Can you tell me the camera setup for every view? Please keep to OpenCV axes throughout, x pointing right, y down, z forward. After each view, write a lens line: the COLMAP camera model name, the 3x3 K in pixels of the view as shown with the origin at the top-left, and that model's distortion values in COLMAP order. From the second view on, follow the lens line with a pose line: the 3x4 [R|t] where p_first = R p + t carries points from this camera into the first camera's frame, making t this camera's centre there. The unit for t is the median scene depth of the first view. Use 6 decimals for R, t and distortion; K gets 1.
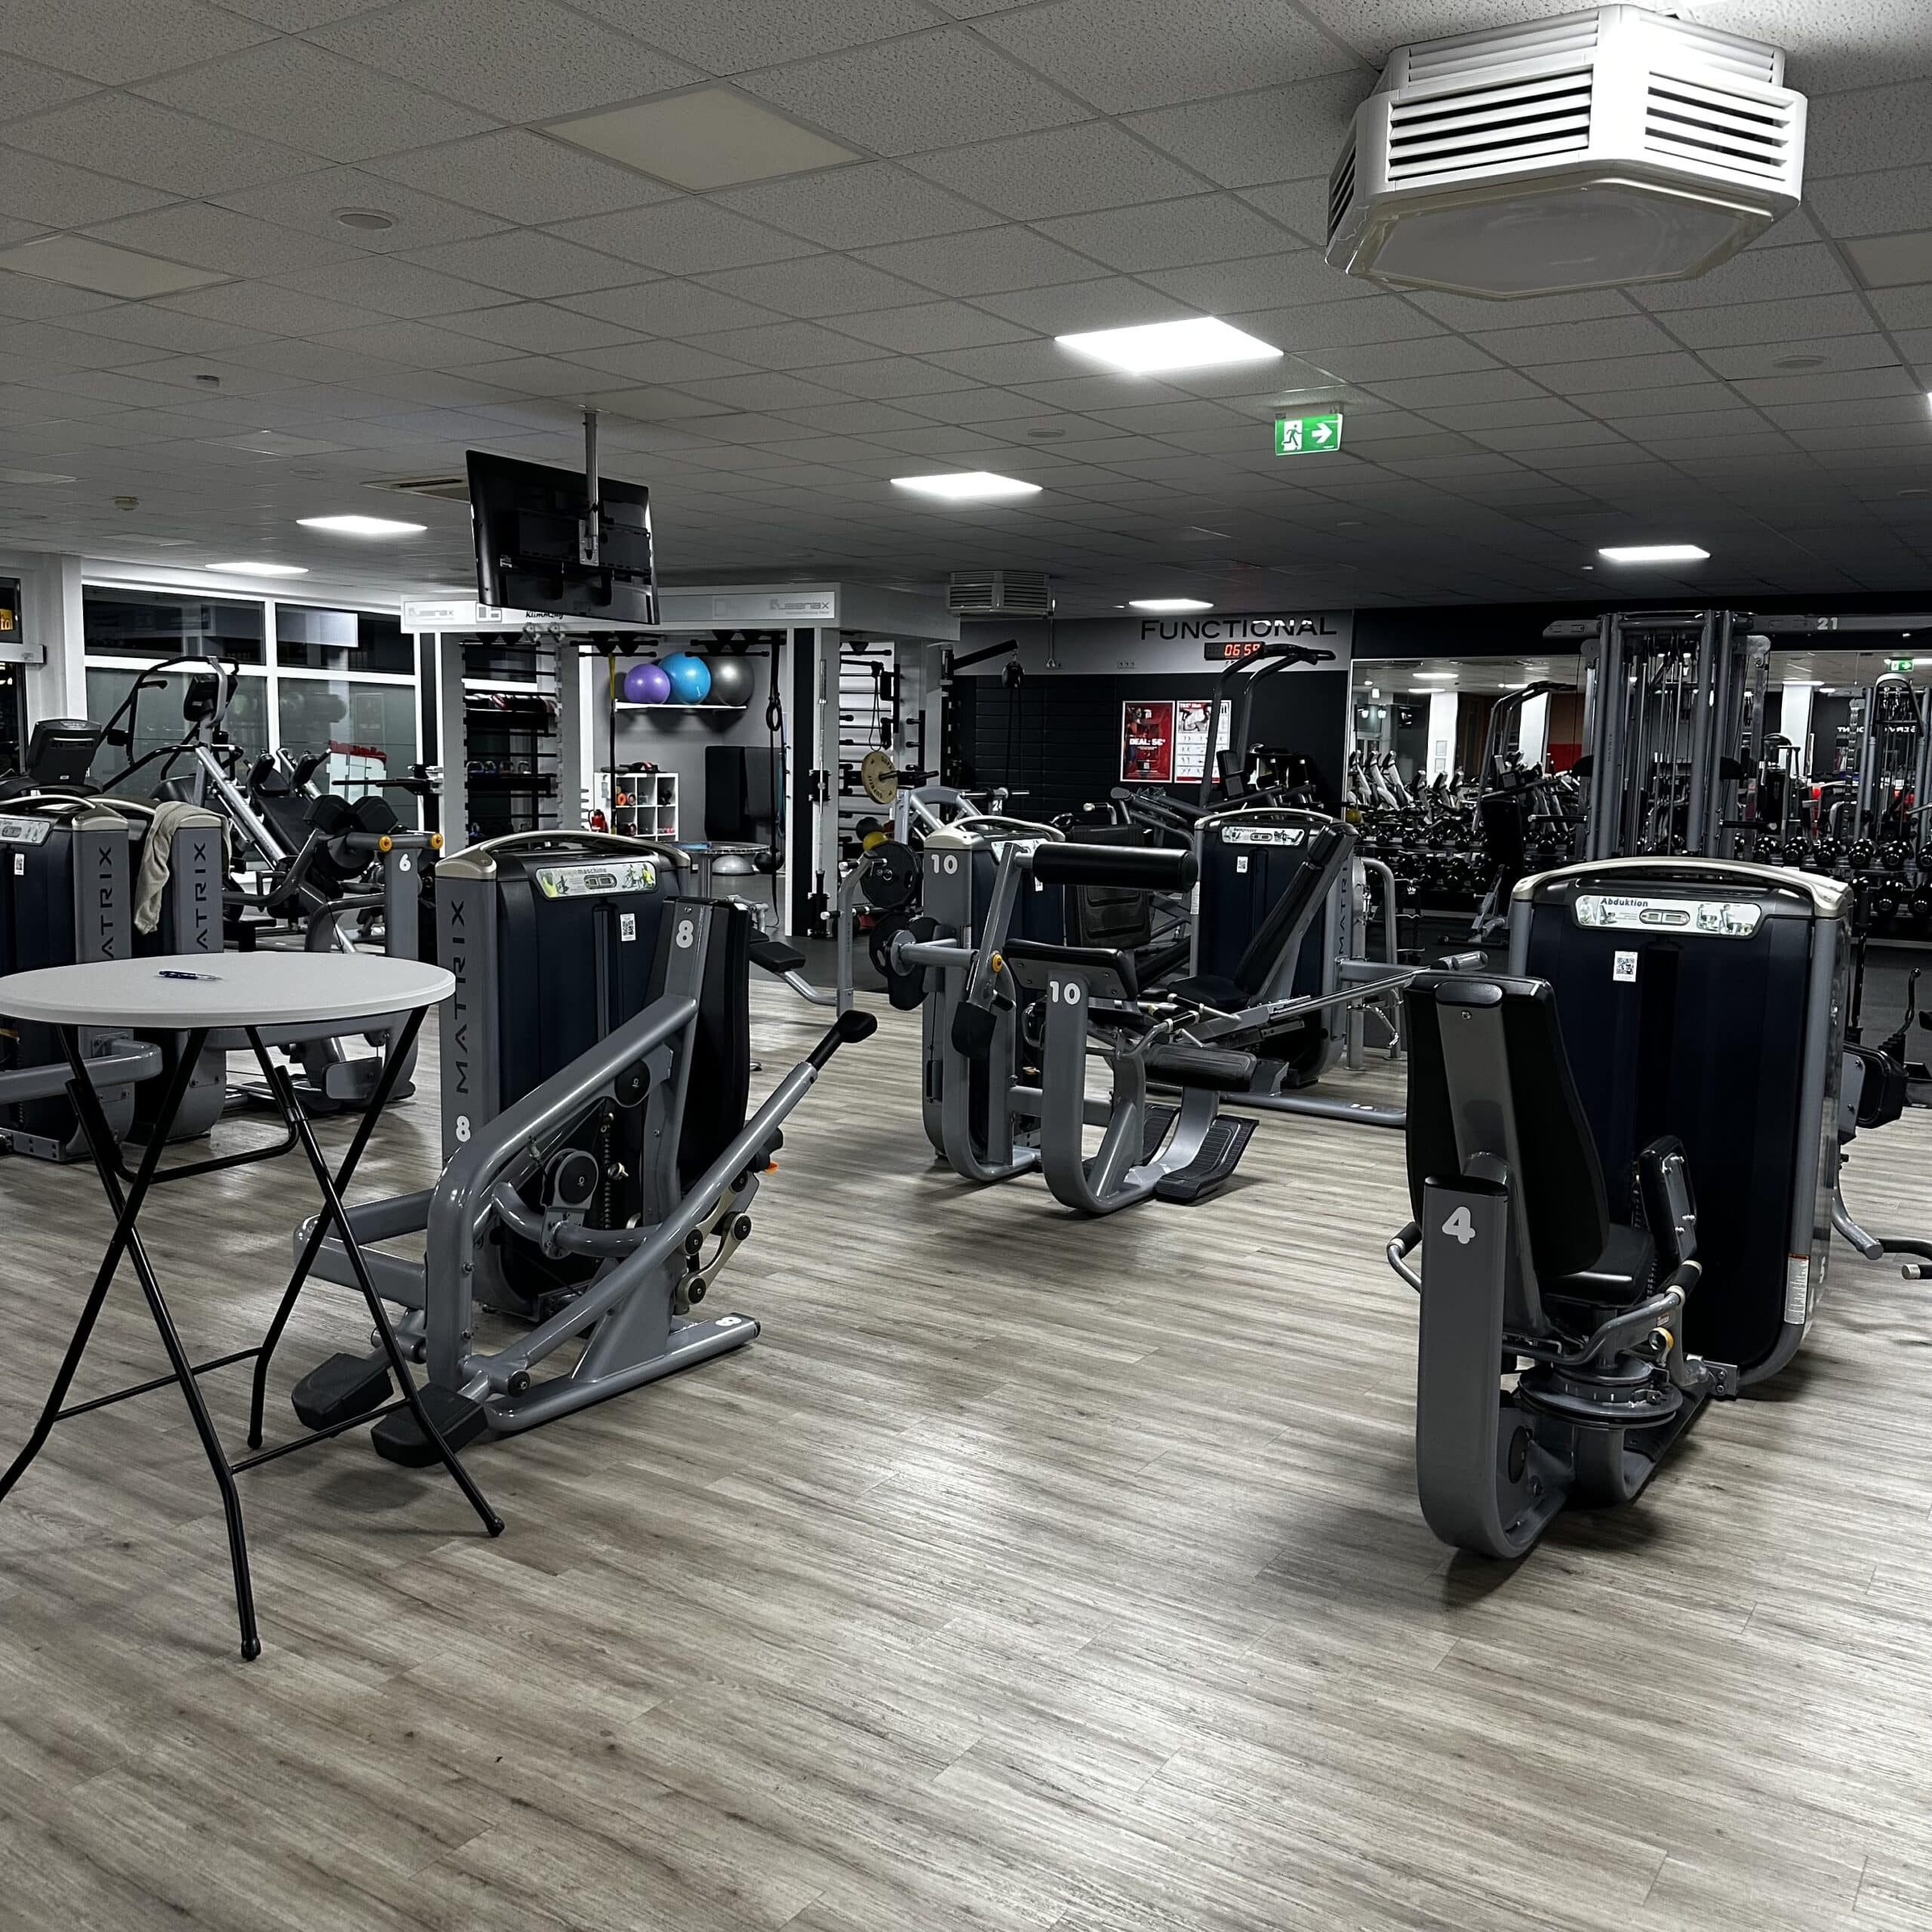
lens RADIAL K [[1809.8, 0, 966.0], [0, 1809.8, 966.0], [0, 0, 1]] dist [0.202801, -0.345794]
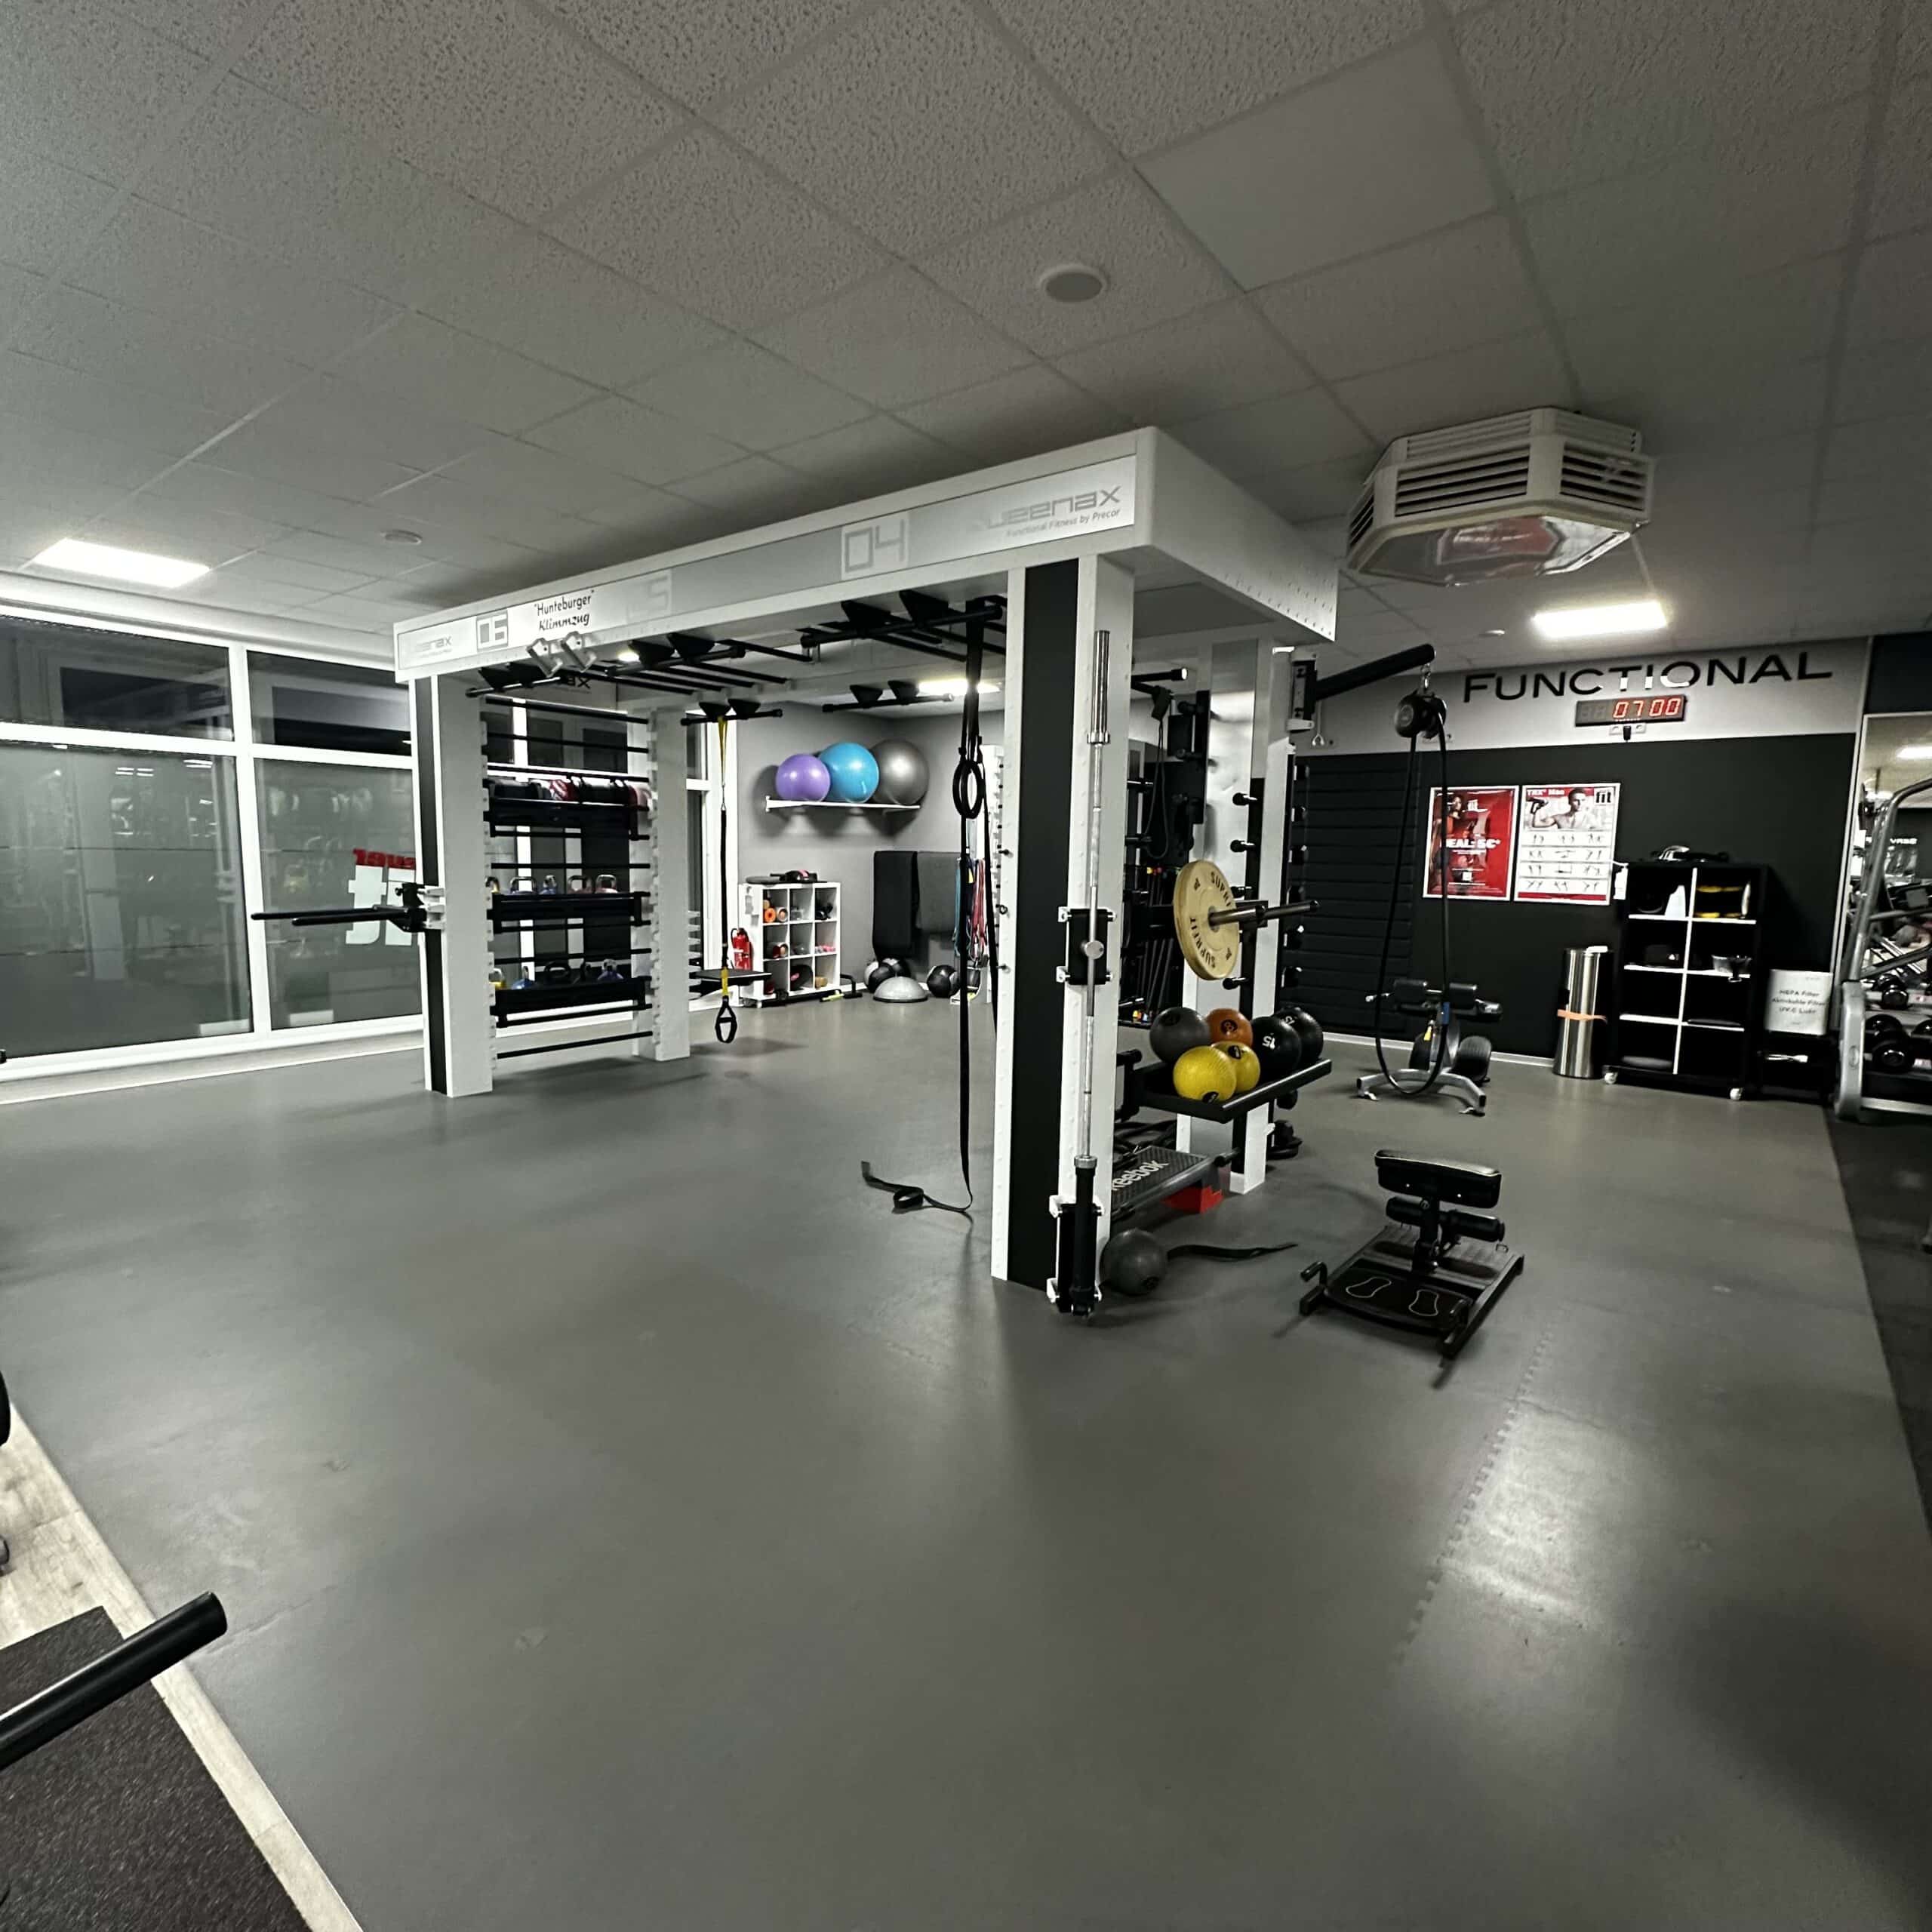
lens RADIAL K [[1022.9, 0, 966.0], [0, 1022.9, 966.0], [0, 0, 1]] dist [-0.001167, 0.000572]
pose [[0.996932, 0.006885, -0.077964, -0.072899], [-0.007472, 0.999946, -0.007235, -0.075792], [0.077909, 0.007795, 0.996930, 0.627492]]
